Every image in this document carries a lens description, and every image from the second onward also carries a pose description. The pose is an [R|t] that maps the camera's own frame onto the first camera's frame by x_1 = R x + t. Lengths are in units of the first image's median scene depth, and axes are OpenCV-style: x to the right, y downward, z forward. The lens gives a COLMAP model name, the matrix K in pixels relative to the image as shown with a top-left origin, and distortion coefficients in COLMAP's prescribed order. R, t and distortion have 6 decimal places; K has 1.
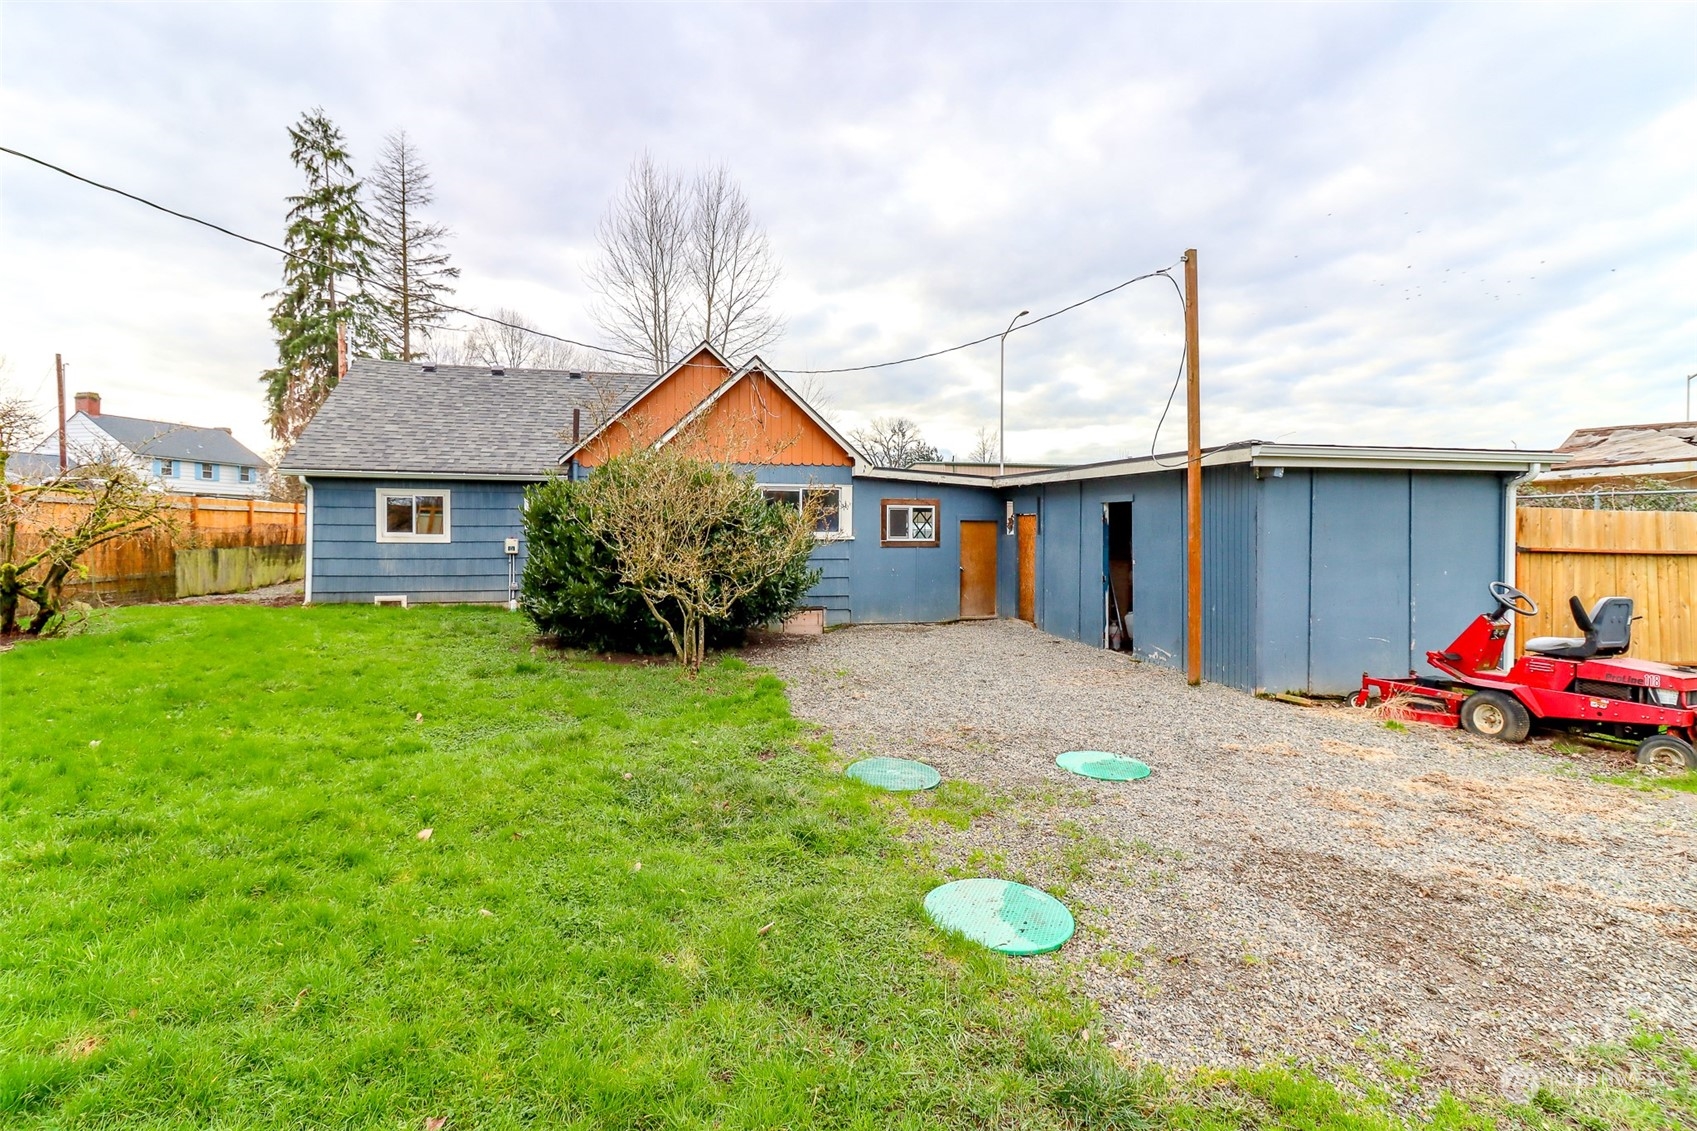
lens RADIAL K [[778.9, 0, 858.6], [0, 778.9, 549.7], [0, 0, 1]] dist [-0.003216, 0.000243]
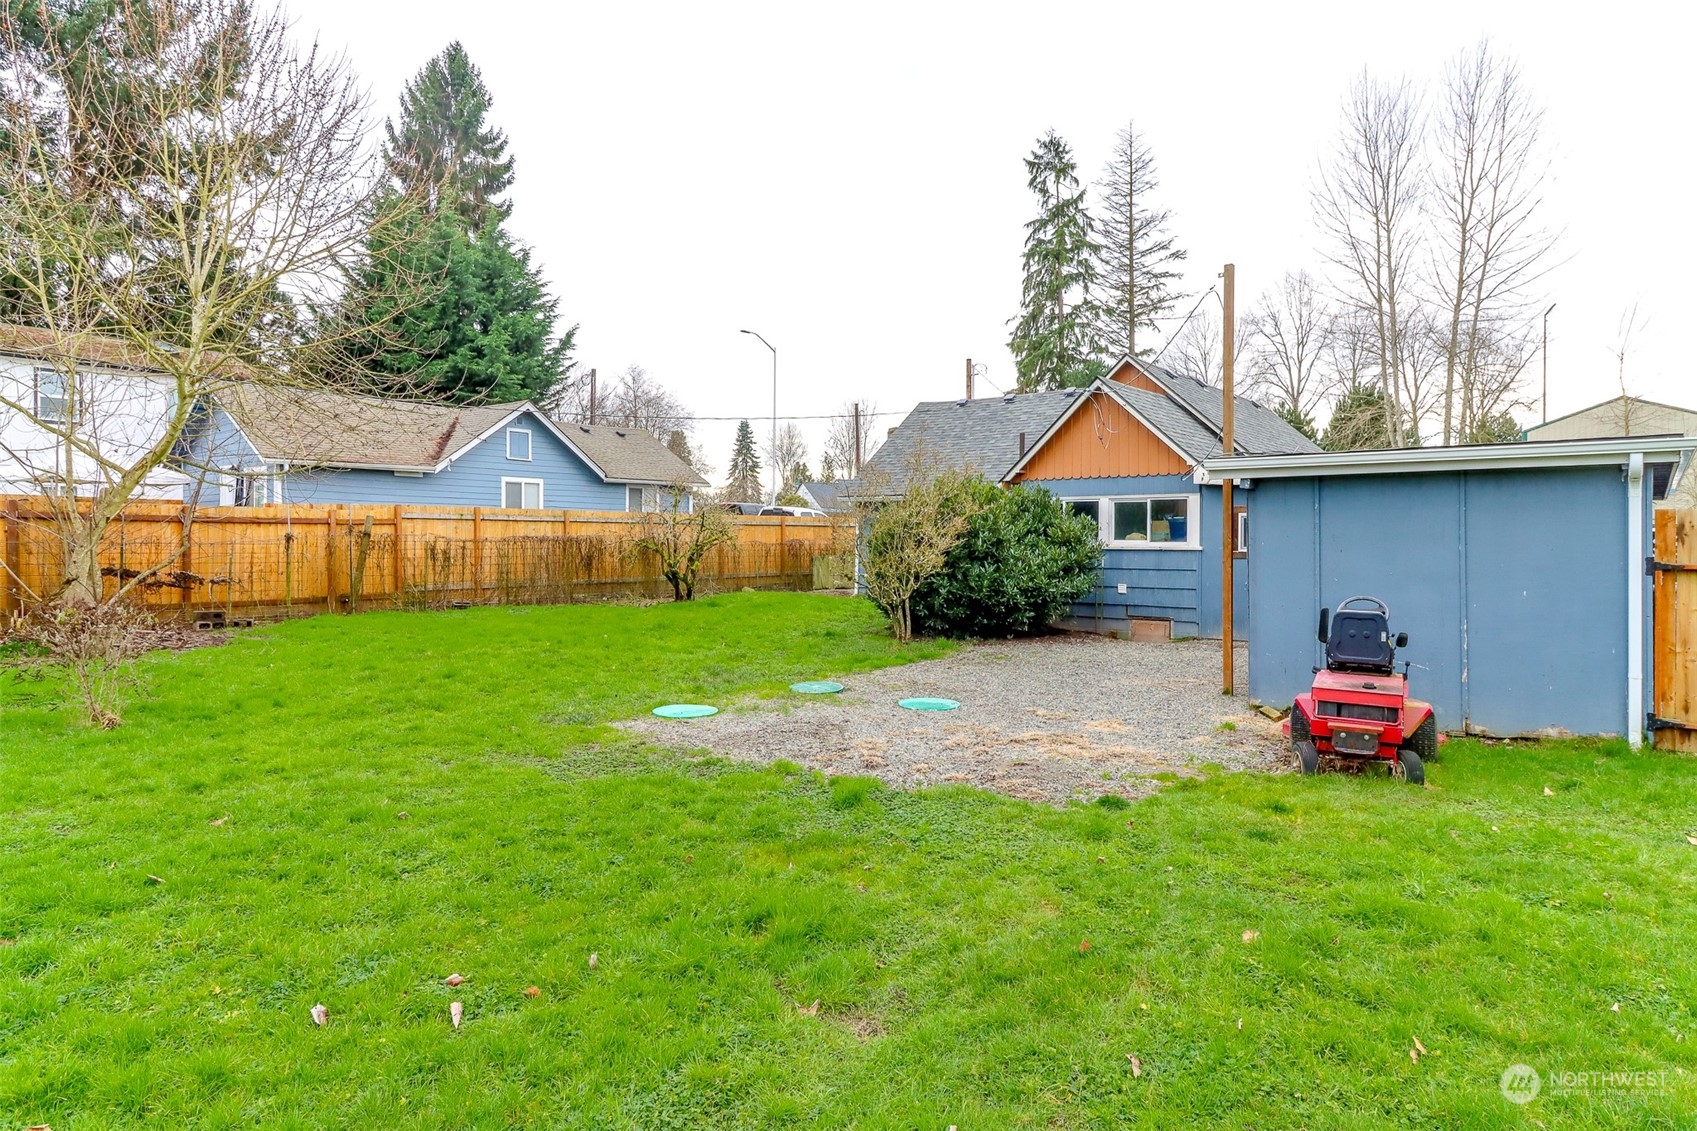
lens RADIAL K [[952.7, 0, 839.1], [0, 952.7, 562.7], [0, 0, 1]] dist [0.006015, -0.000851]
pose [[0.635622, 0.013311, -0.771886, 0.111878], [-0.012233, 0.999899, 0.007170, -0.000050], [0.771904, 0.004885, 0.635721, -0.017307]]
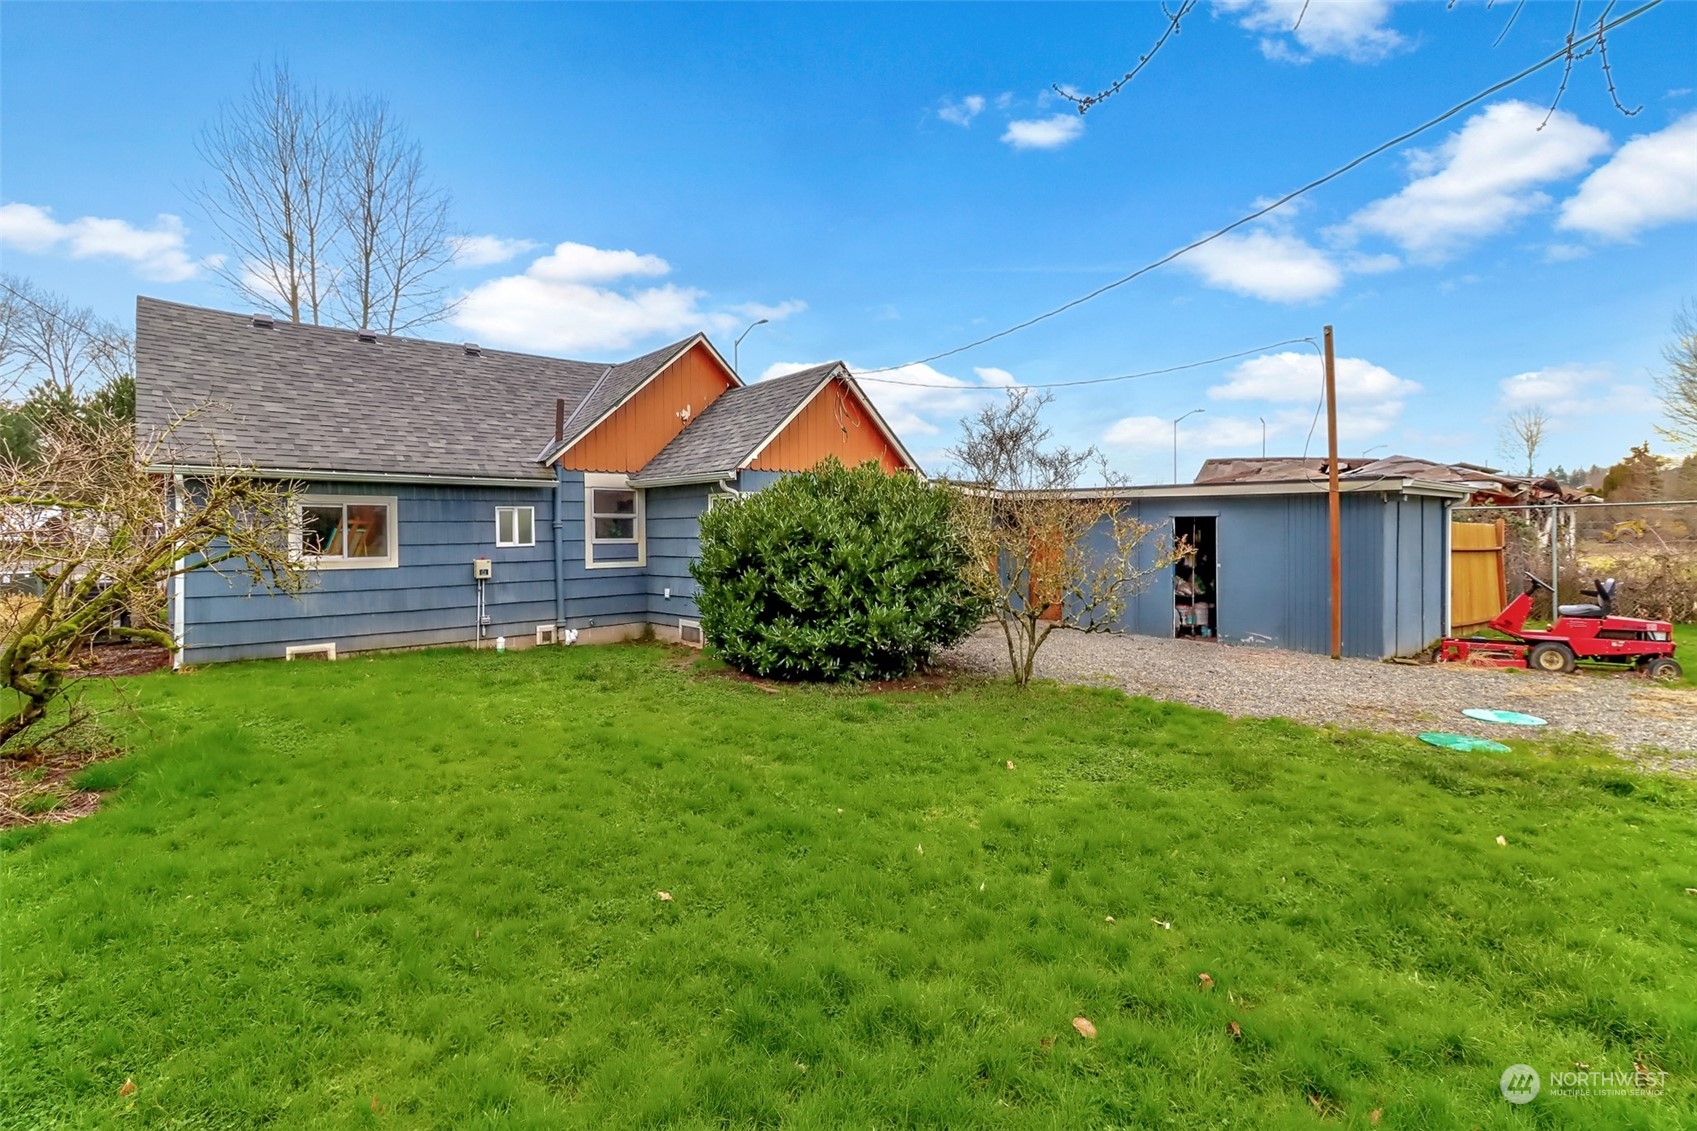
lens RADIAL K [[778.9, 0, 848.6], [0, 778.9, 548.1], [0, 0, 1]] dist [-0.003216, 0.000243]
pose [[0.872986, -0.021010, 0.487292, -0.103703], [0.023354, 0.999726, 0.001265, -0.003717], [-0.487185, 0.010276, 0.873238, 0.028287]]
